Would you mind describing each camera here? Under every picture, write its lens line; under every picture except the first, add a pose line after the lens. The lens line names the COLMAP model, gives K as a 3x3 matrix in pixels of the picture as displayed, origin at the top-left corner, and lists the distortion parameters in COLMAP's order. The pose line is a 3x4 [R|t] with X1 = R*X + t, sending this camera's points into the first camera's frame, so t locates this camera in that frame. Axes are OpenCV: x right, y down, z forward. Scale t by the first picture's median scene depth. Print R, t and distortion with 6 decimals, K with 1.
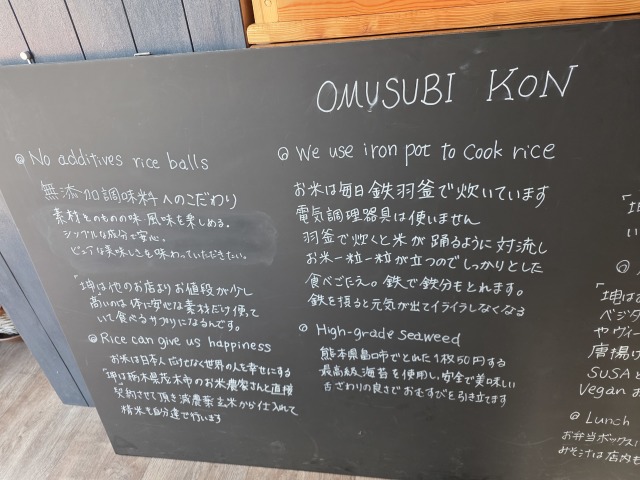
lens RADIAL K [[451.8, 0, 319.7], [0, 451.8, 219.2], [0, 0, 1]] dist [0.045028, -0.038926]
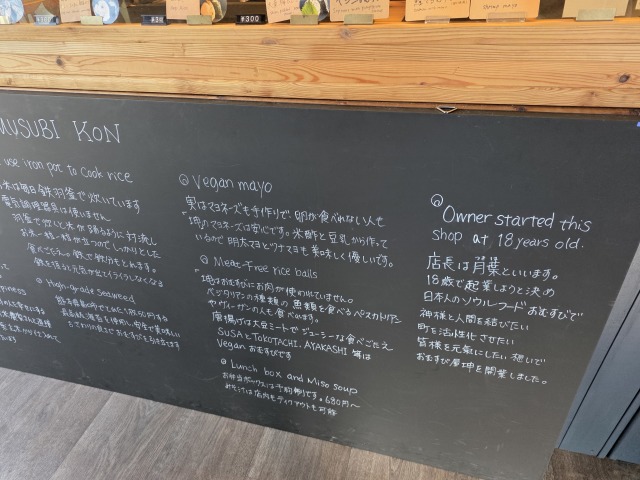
lens RADIAL K [[433.3, 0, 320.0], [0, 433.3, 240.0], [0, 0, 1]] dist [0.093477, -0.095903]
pose [[0.992149, 0.107107, -0.064565, 1.072809], [-0.100428, 0.989999, 0.099081, -0.131173], [0.074532, -0.091819, 0.992982, -0.355041]]
